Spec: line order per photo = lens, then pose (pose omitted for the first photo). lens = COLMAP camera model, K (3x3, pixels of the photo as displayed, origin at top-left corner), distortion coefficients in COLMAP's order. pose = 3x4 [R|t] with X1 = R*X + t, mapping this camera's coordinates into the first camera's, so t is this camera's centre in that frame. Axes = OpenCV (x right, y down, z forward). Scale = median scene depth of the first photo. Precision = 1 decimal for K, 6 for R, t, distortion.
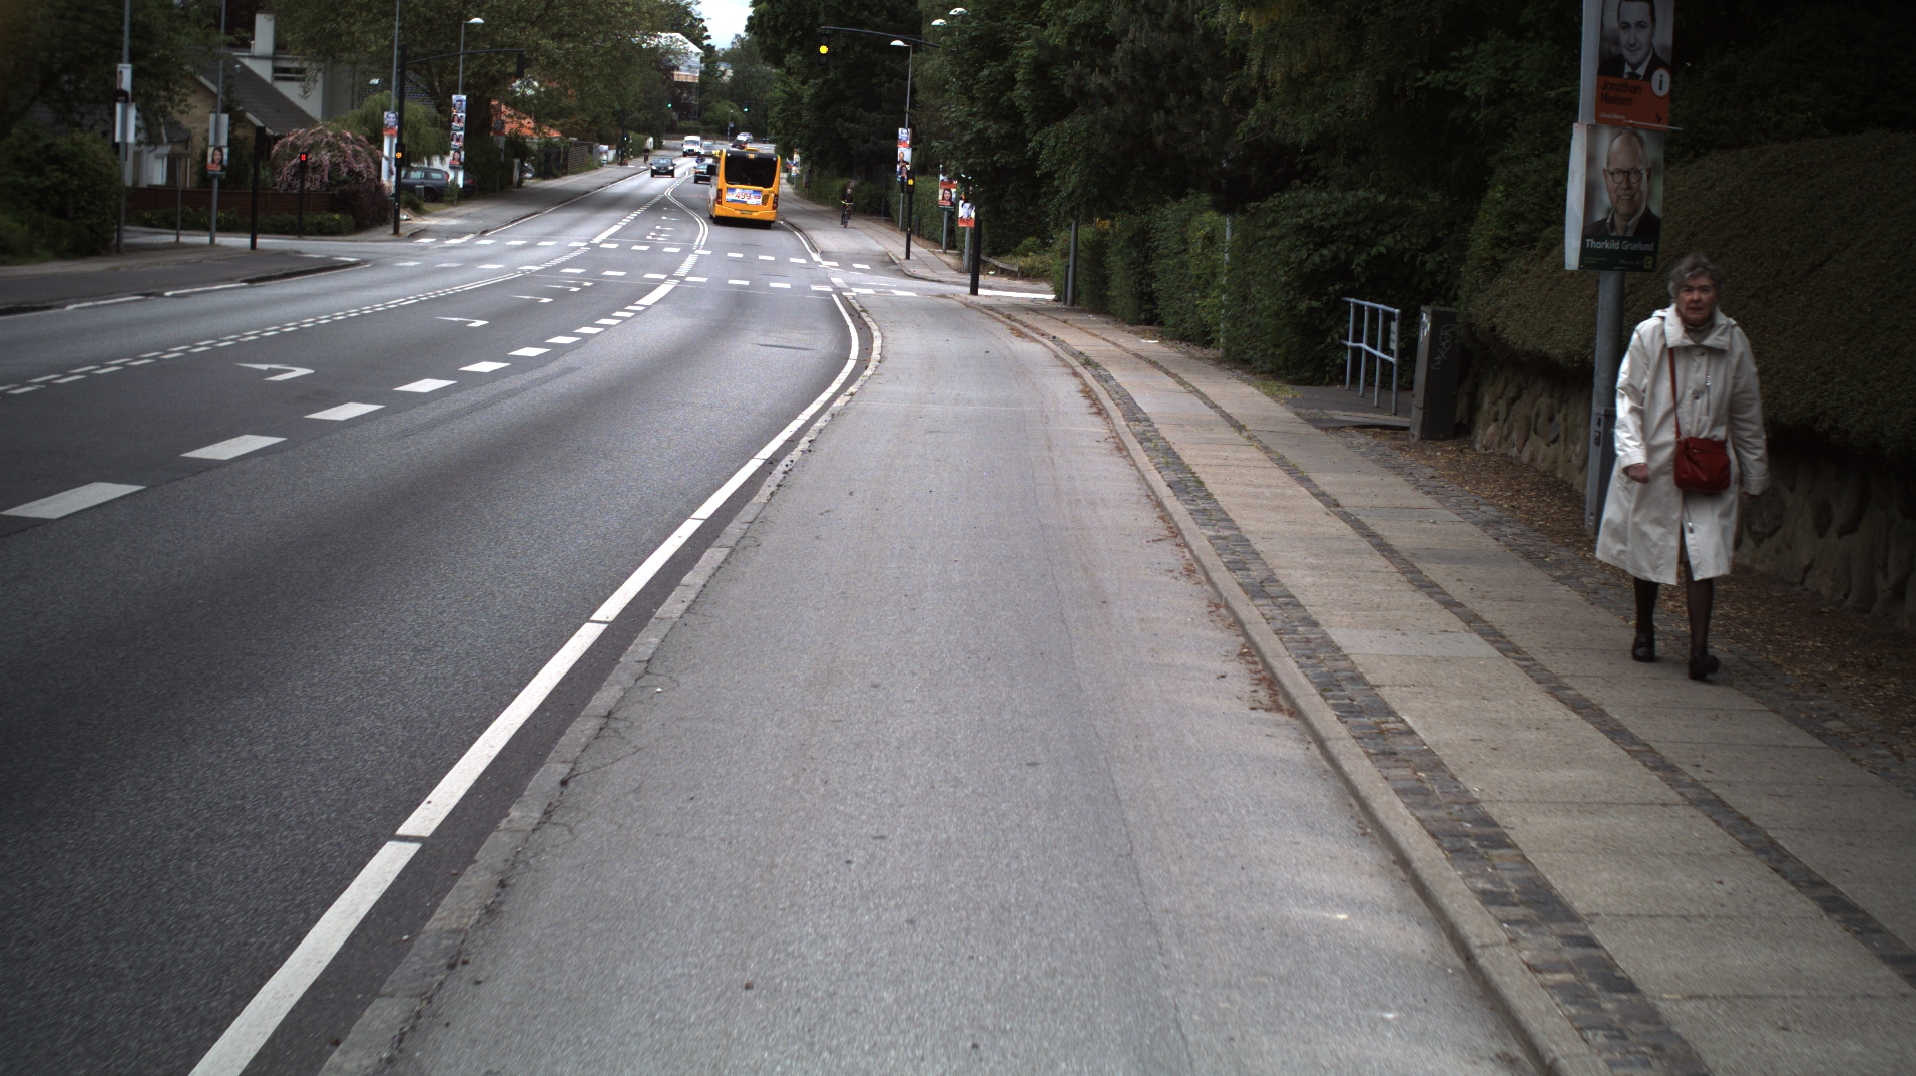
lens RADIAL K [[3334.3, 0, 958.0], [0, 3334.3, 538.0], [0, 0, 1]] dist [-0.280491, 0.343580]
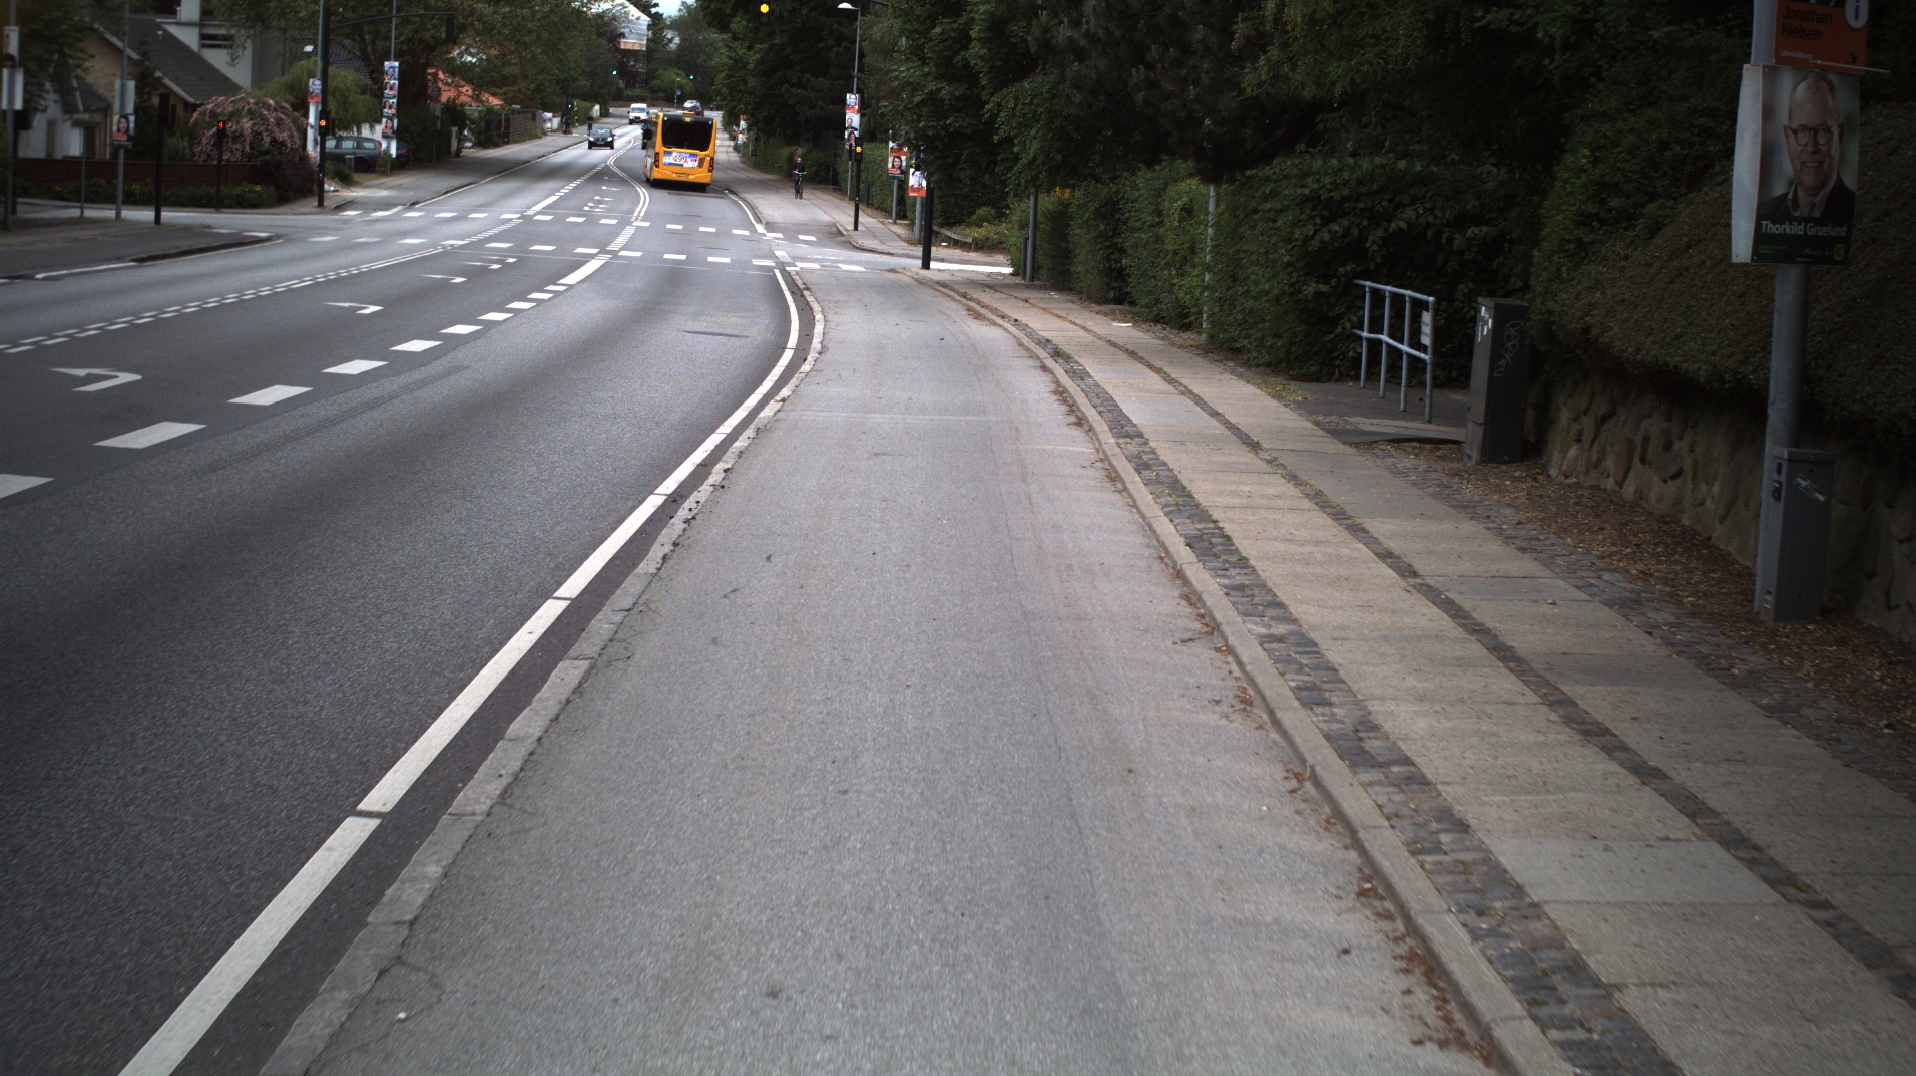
lens RADIAL K [[3334.3, 0, 958.0], [0, 3334.3, 538.0], [0, 0, 1]] dist [-0.280491, 0.343580]
pose [[0.999886, -0.004679, 0.014367, -0.000006], [0.004540, 0.999943, 0.009706, -0.007914], [-0.014412, -0.009639, 0.999850, 0.076876]]
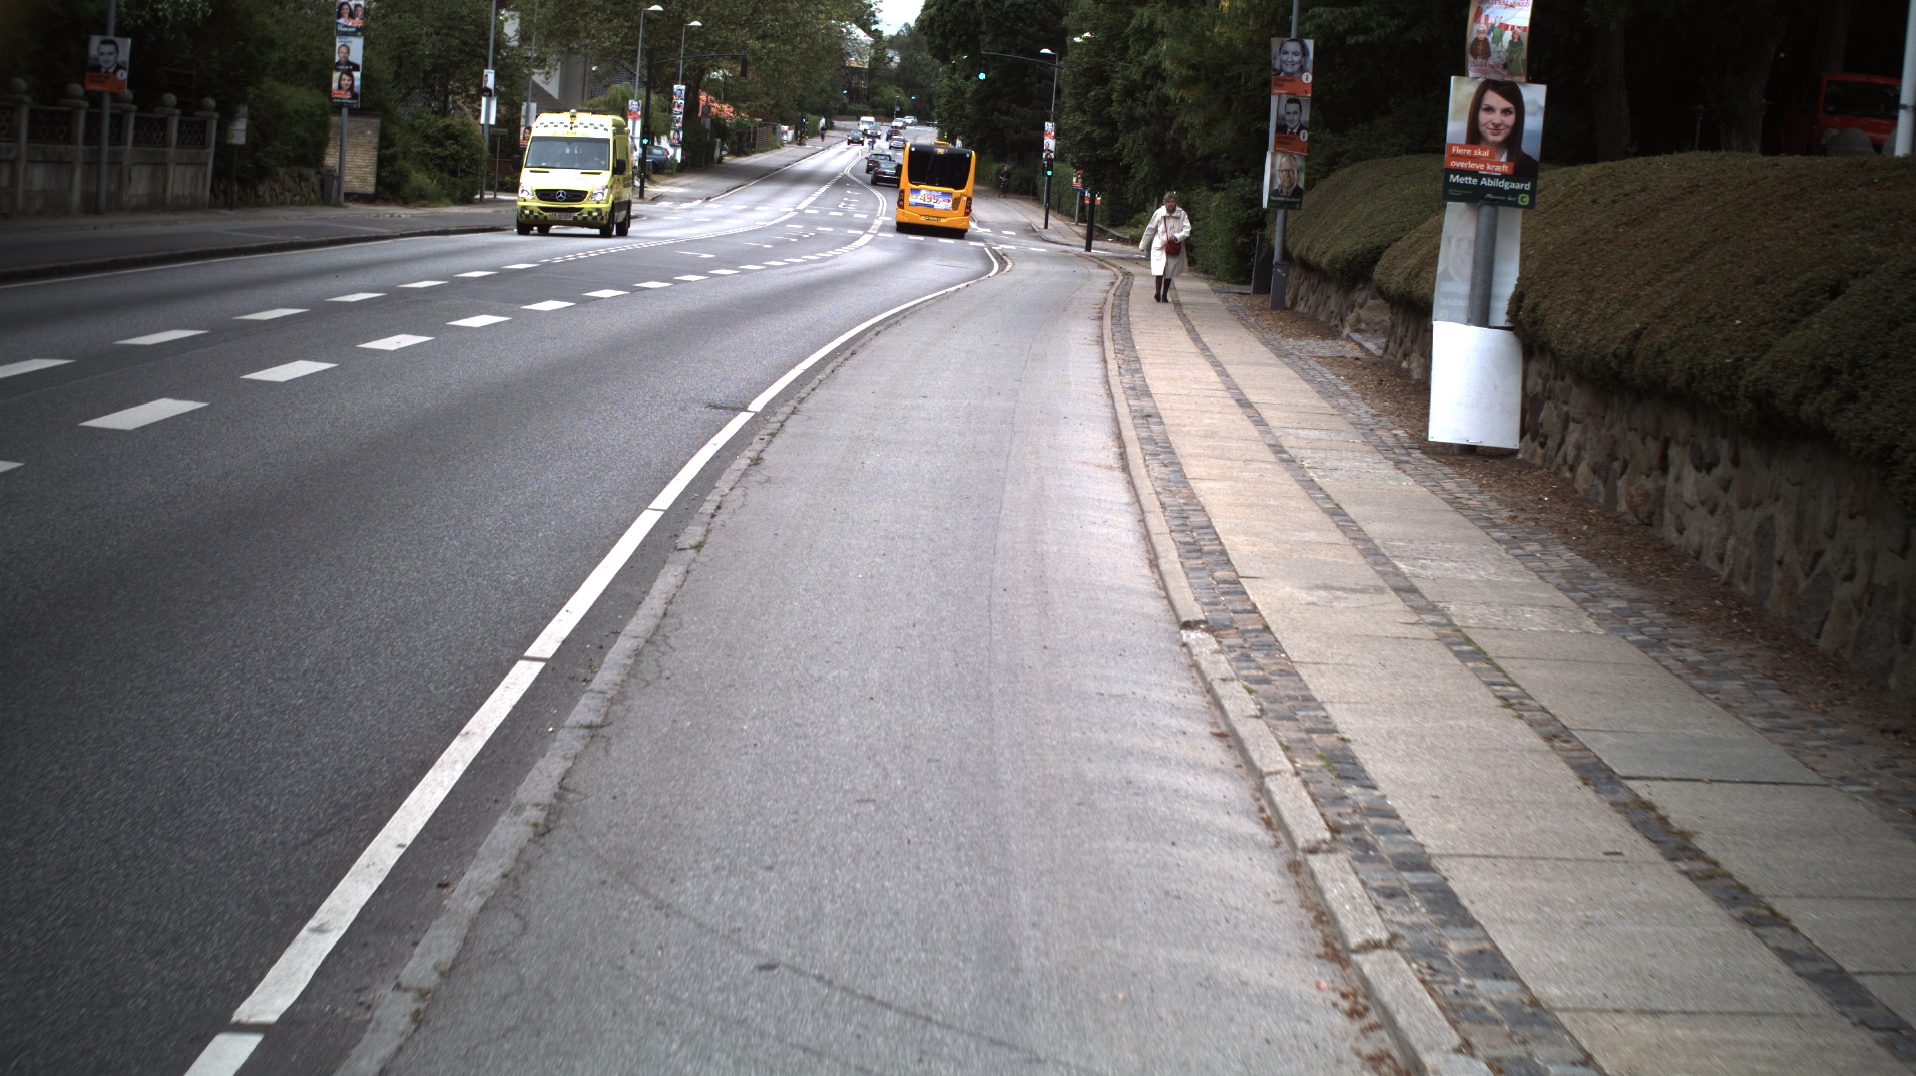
lens RADIAL K [[3334.3, 0, 958.0], [0, 3334.3, 538.0], [0, 0, 1]] dist [-0.280491, 0.343580]
pose [[0.998590, 0.028110, -0.045032, 0.020352], [-0.027895, 0.999596, 0.005403, 0.048381], [0.045166, -0.004140, 0.998971, -0.457785]]
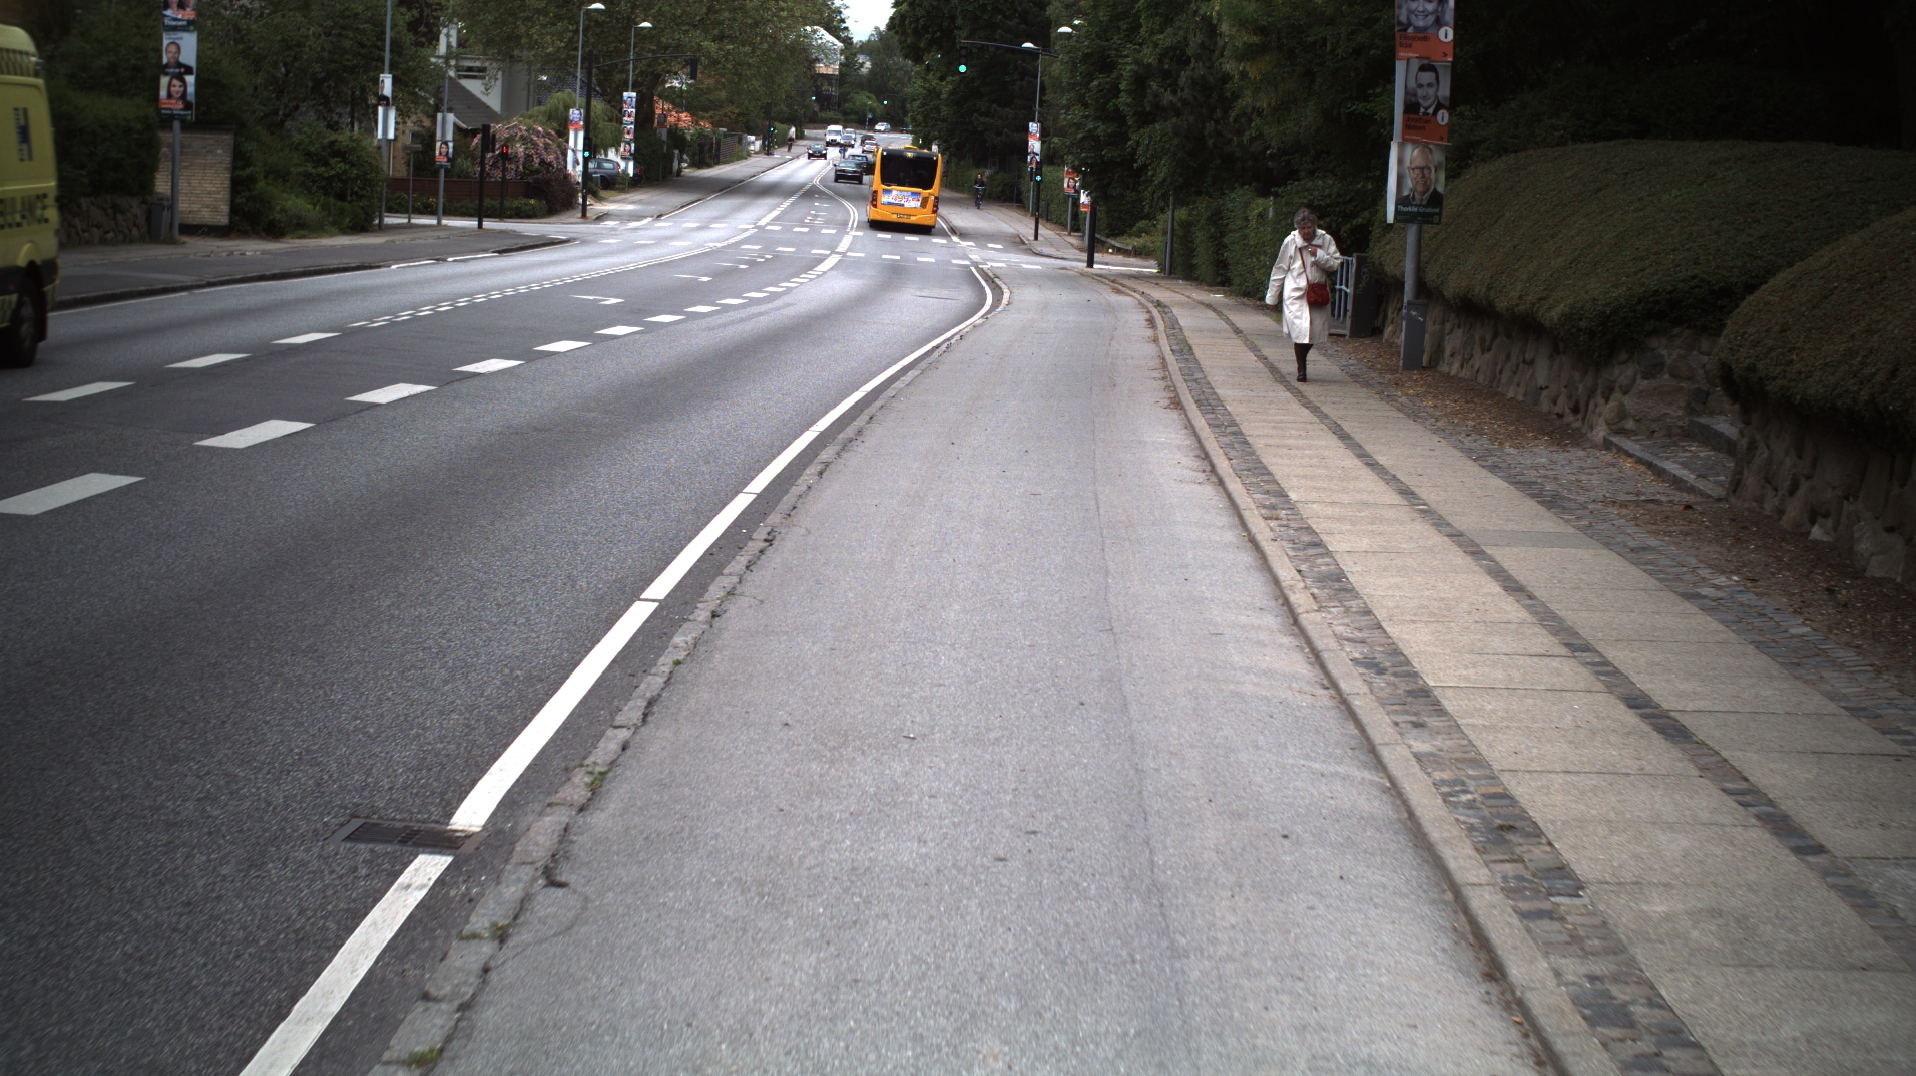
lens RADIAL K [[3334.3, 0, 958.0], [0, 3334.3, 538.0], [0, 0, 1]] dist [-0.280491, 0.343580]
pose [[0.999186, 0.002562, -0.040267, 0.007217], [-0.002427, 0.999991, 0.003406, 0.023937], [0.040275, -0.003306, 0.999183, -0.228920]]
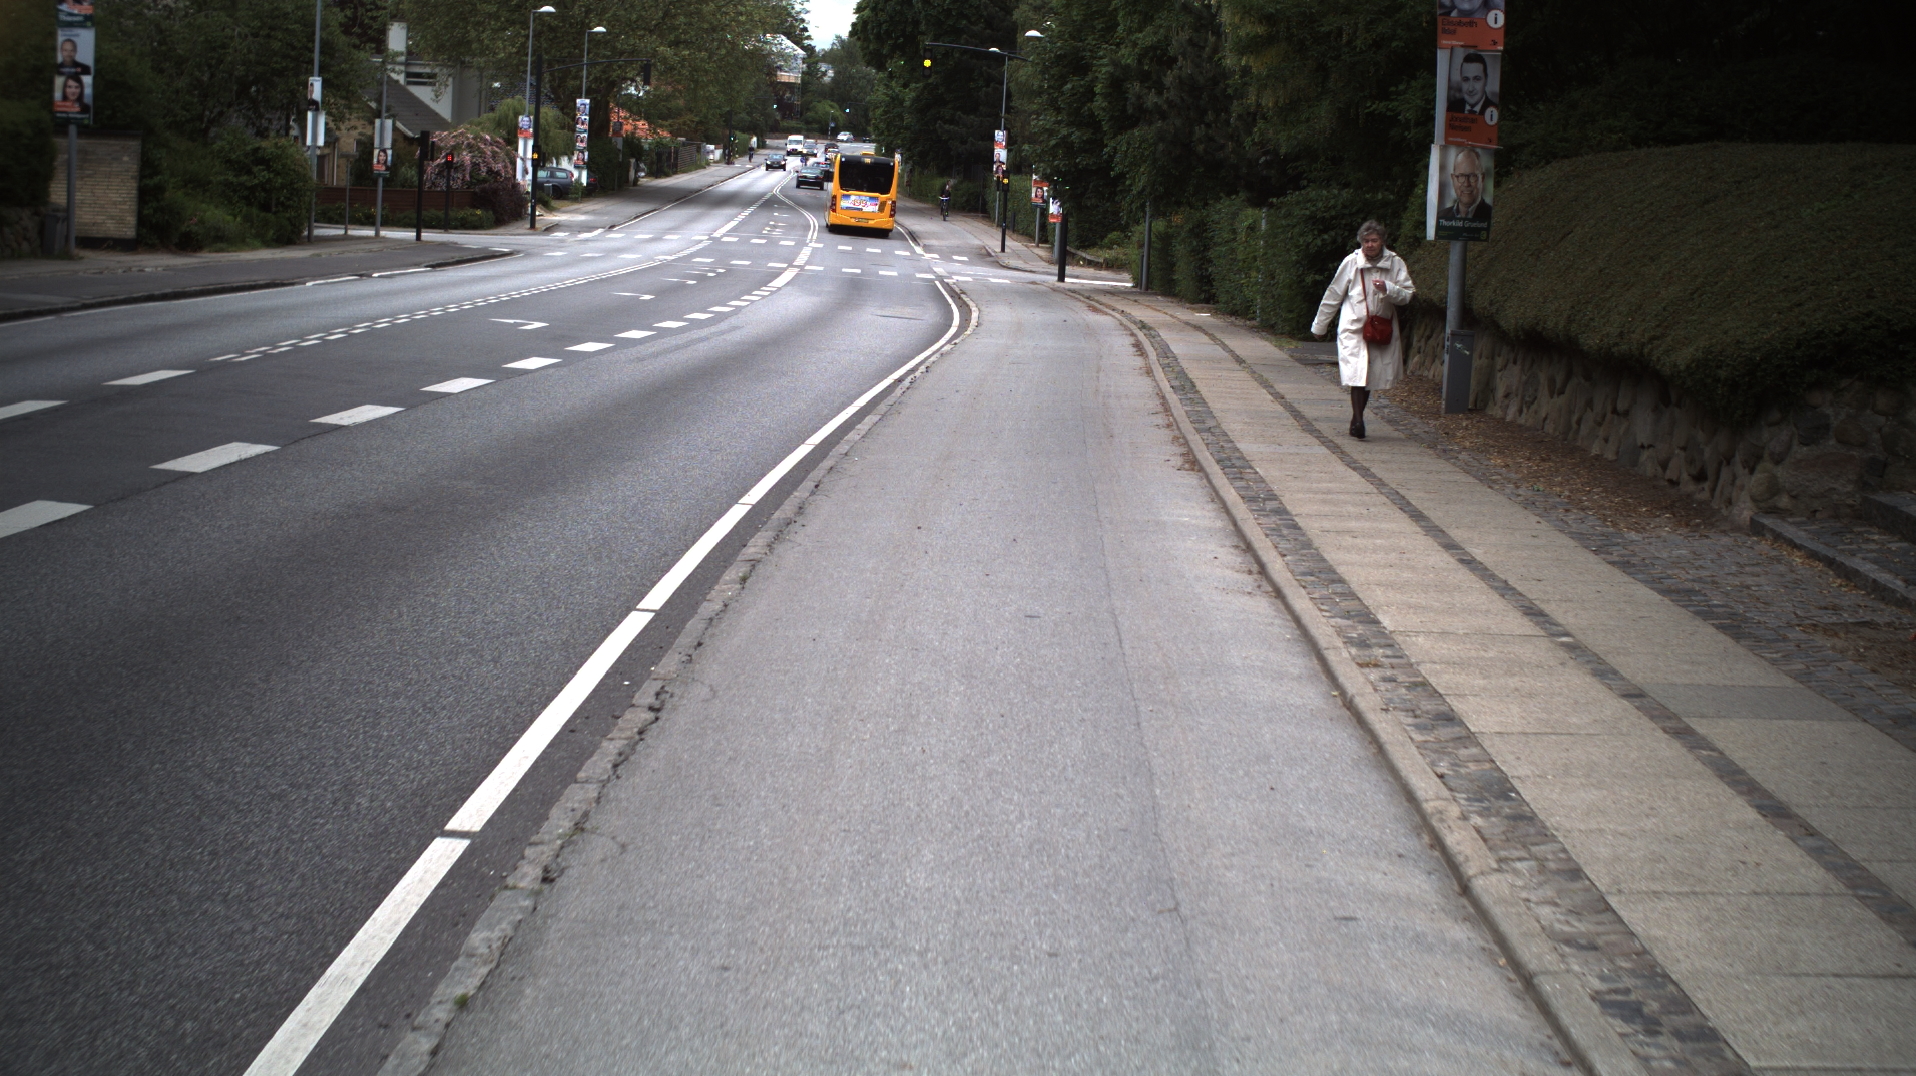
lens RADIAL K [[3334.3, 0, 958.0], [0, 3334.3, 538.0], [0, 0, 1]] dist [-0.280491, 0.343580]
pose [[0.999570, 0.002039, -0.029241, 0.003757], [-0.002026, 0.999998, 0.000488, 0.016058], [0.029242, -0.000429, 0.999572, -0.152763]]
